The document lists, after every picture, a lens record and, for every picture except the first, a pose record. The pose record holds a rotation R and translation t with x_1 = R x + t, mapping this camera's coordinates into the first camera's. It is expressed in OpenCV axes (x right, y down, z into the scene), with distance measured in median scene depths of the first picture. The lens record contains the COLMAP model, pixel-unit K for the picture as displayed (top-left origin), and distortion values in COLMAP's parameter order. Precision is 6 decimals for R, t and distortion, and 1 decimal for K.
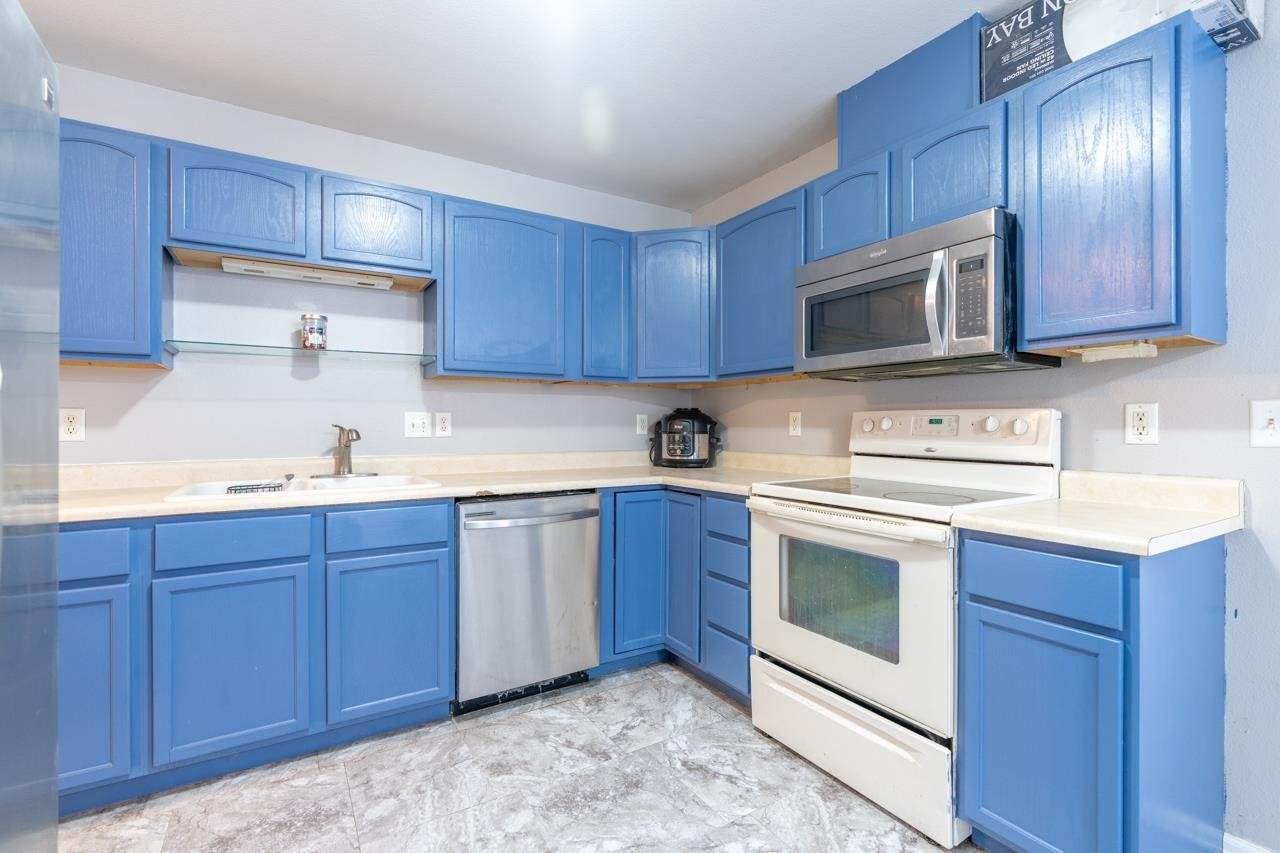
lens RADIAL K [[580.1, 0, 639.8], [0, 580.1, 422.4], [0, 0, 1]] dist [-0.001752, 0.000203]
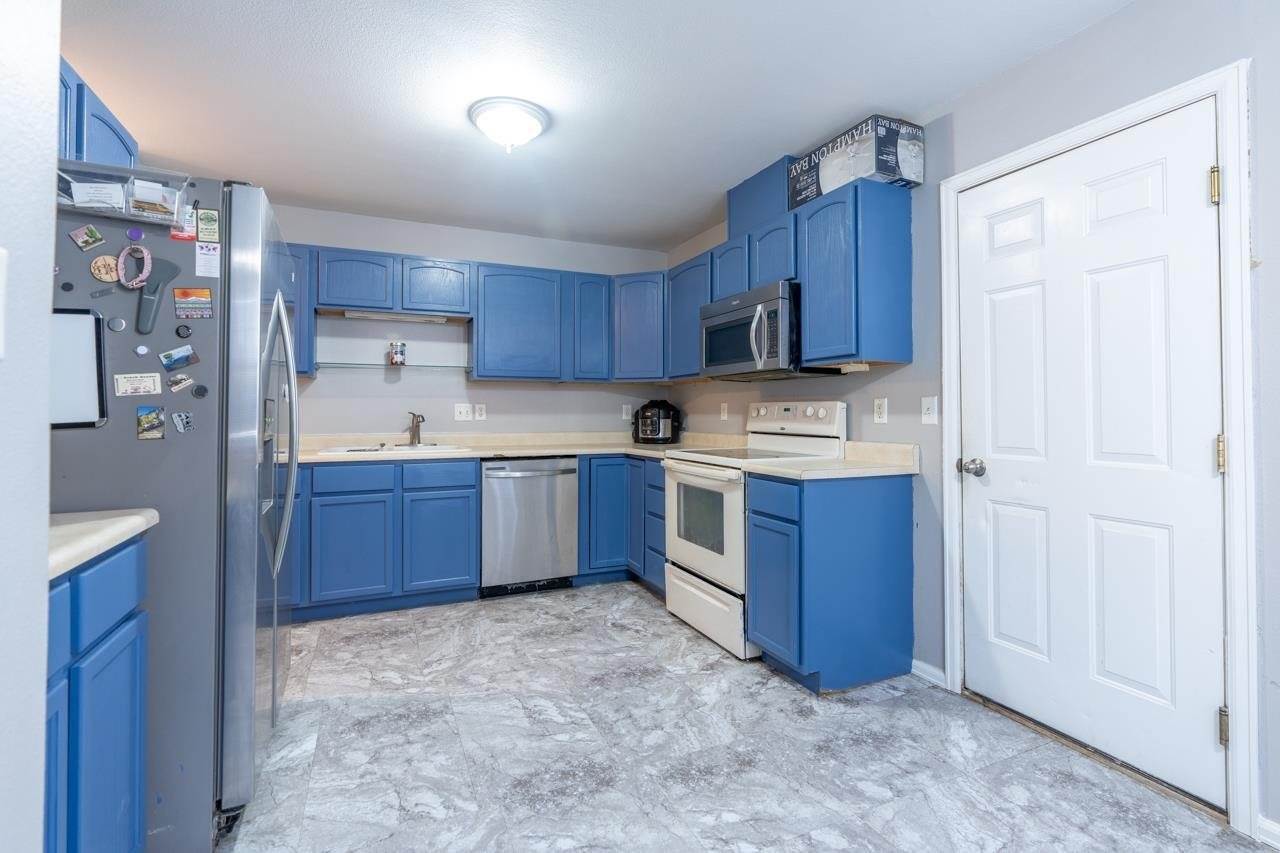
lens RADIAL K [[585.0, 0, 640.9], [0, 585.0, 401.1], [0, 0, 1]] dist [-0.001705, -0.000033]
pose [[0.992133, -0.002805, -0.125153, 0.323057], [0.000707, 0.999859, -0.016802, 0.001304], [0.125183, 0.016581, 0.991995, -0.543814]]
